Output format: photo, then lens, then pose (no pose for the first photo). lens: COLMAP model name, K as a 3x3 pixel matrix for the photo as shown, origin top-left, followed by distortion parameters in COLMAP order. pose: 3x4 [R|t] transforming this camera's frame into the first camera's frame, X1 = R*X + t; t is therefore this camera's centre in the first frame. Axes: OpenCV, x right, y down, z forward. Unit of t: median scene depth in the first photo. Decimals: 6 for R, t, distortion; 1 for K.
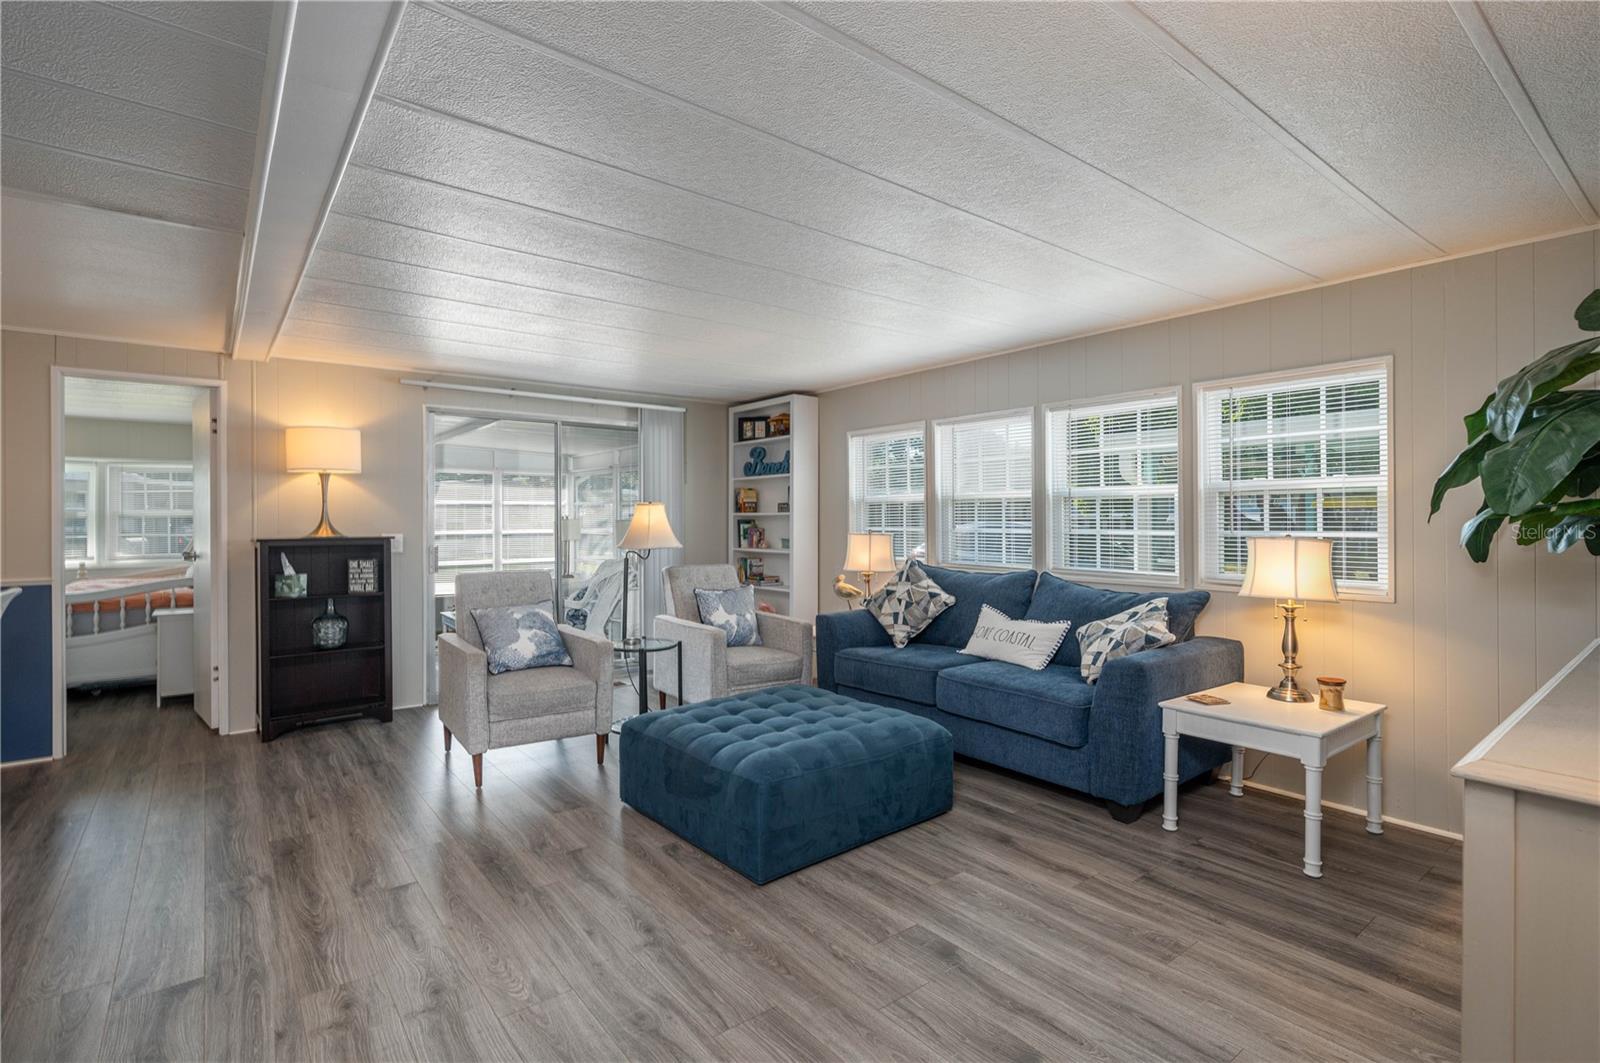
lens RADIAL K [[749.7, 0, 797.7], [0, 749.7, 527.5], [0, 0, 1]] dist [-0.001672, -0.000354]
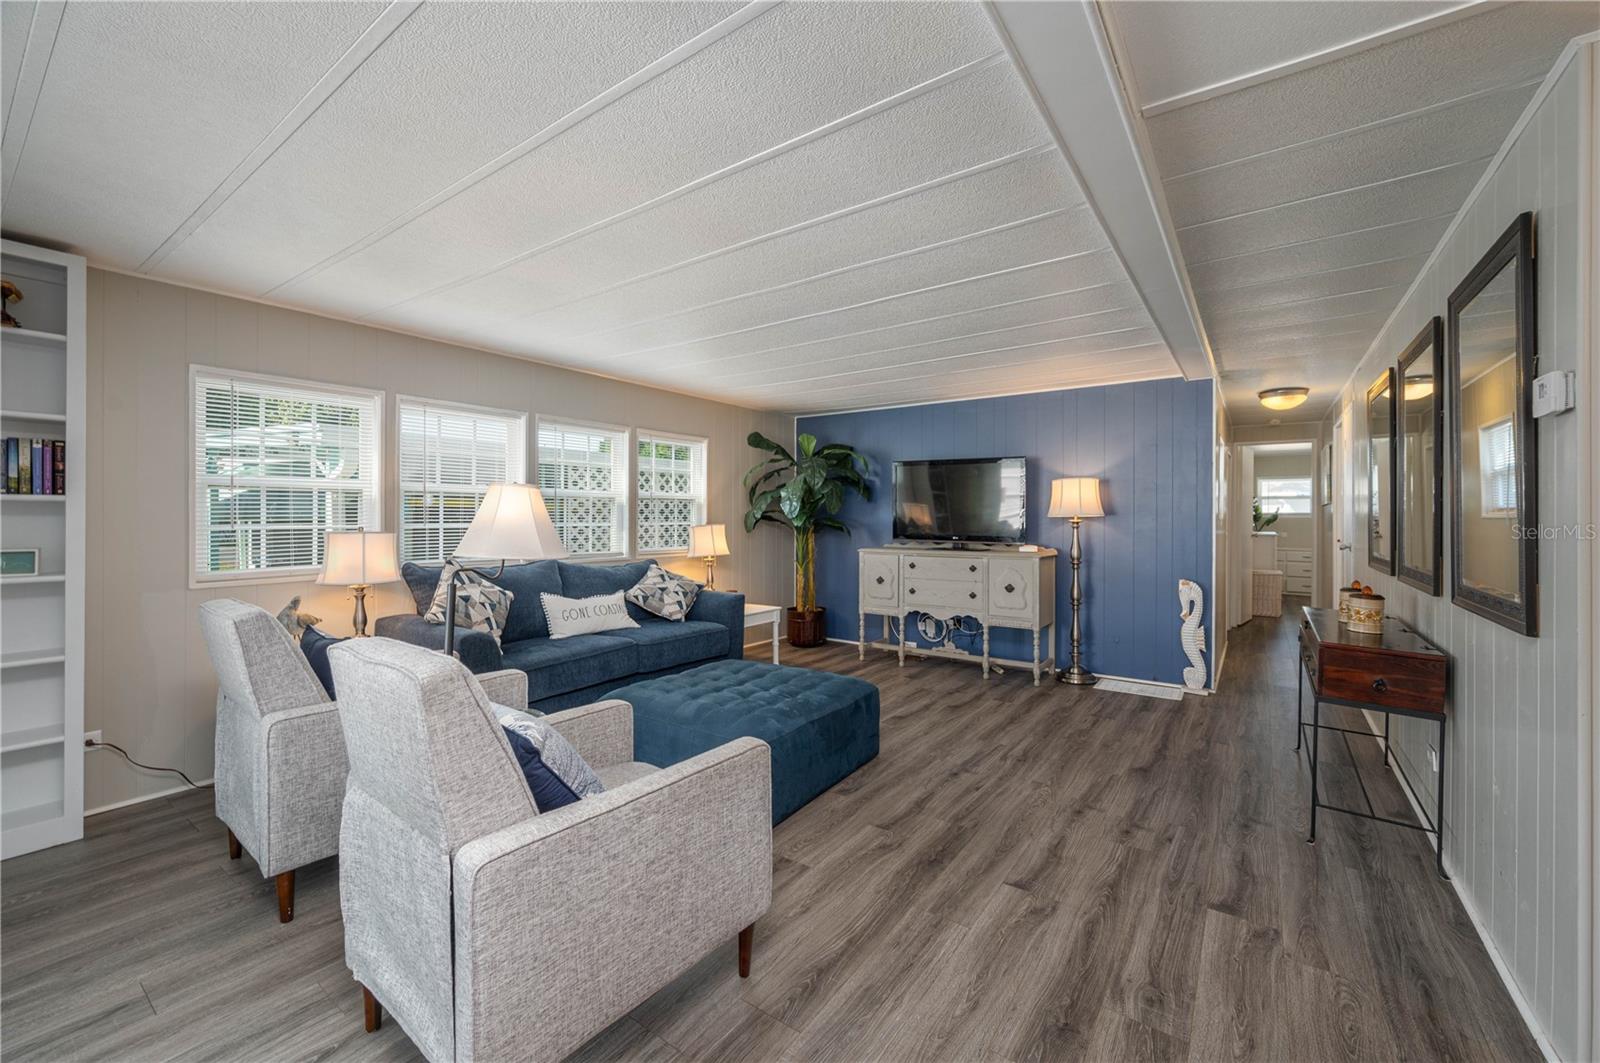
lens RADIAL K [[639.2, 0, 798.2], [0, 639.2, 518.6], [0, 0, 1]] dist [-0.000357, -0.000050]
pose [[-0.276847, -0.004699, 0.960903, -1.435937], [0.003792, 0.999975, 0.005982, -0.018621], [-0.960907, 0.005300, -0.276822, 1.721899]]
